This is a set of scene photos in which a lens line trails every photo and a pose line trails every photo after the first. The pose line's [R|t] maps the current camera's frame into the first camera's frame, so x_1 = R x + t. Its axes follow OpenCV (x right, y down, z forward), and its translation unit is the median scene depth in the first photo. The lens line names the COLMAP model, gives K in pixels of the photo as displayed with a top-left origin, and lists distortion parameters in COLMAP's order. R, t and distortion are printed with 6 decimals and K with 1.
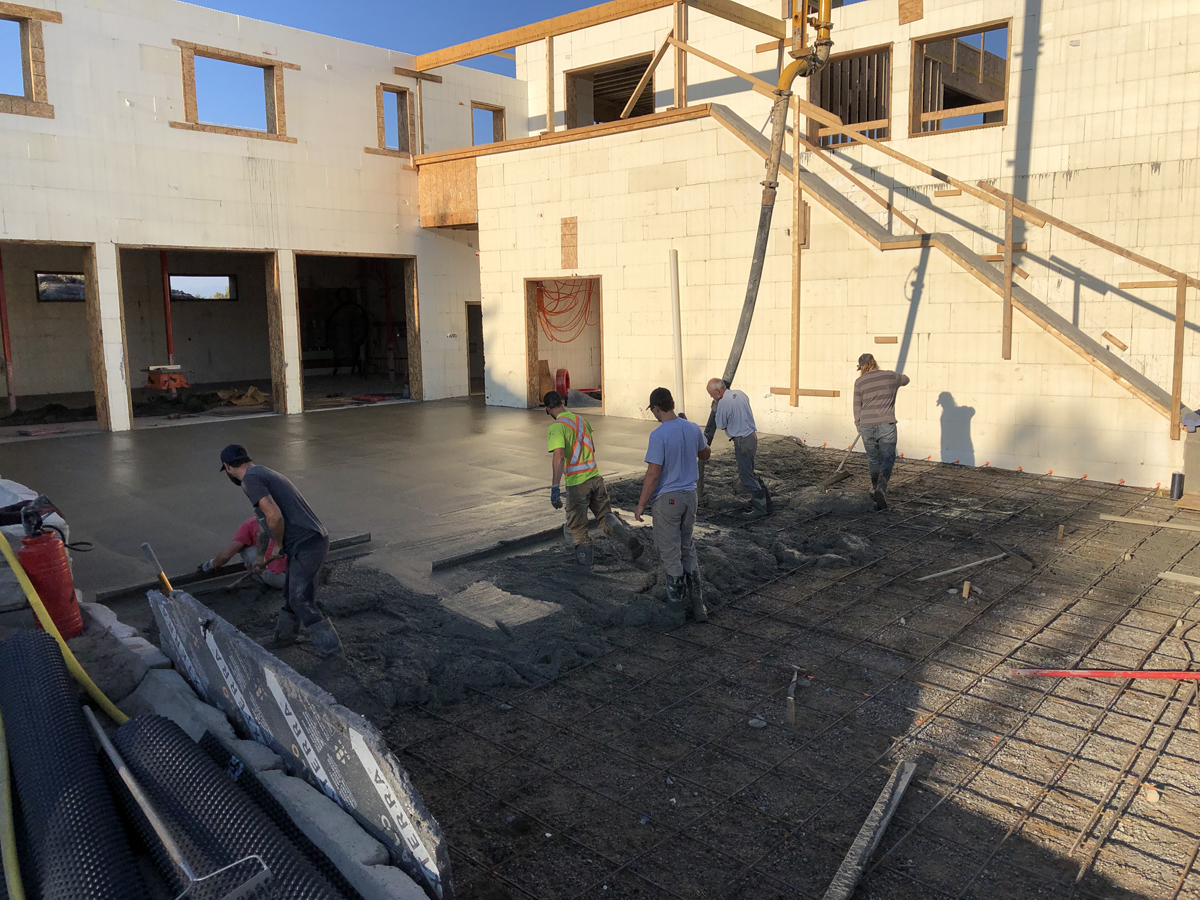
lens RADIAL K [[974.3, 0, 600.0], [0, 974.3, 450.0], [0, 0, 1]] dist [-0.003222, -0.007705]
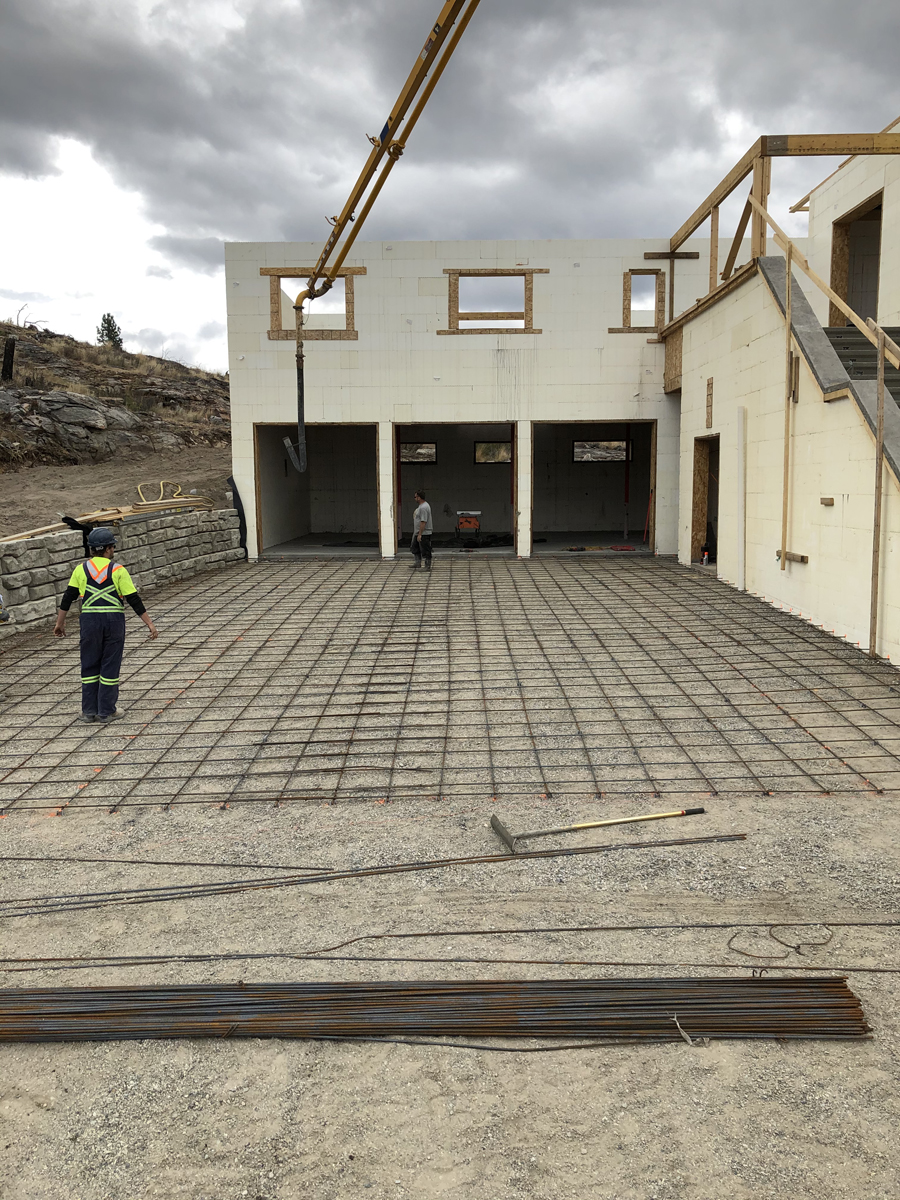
lens RADIAL K [[974.3, 0, 450.0], [0, 974.3, 600.0], [0, 0, 1]] dist [-0.003222, -0.007705]
pose [[0.653994, 0.099471, -0.749932, 0.576995], [-0.107480, 0.993479, 0.038044, -0.015578], [0.748826, 0.055722, 0.660420, 0.123602]]
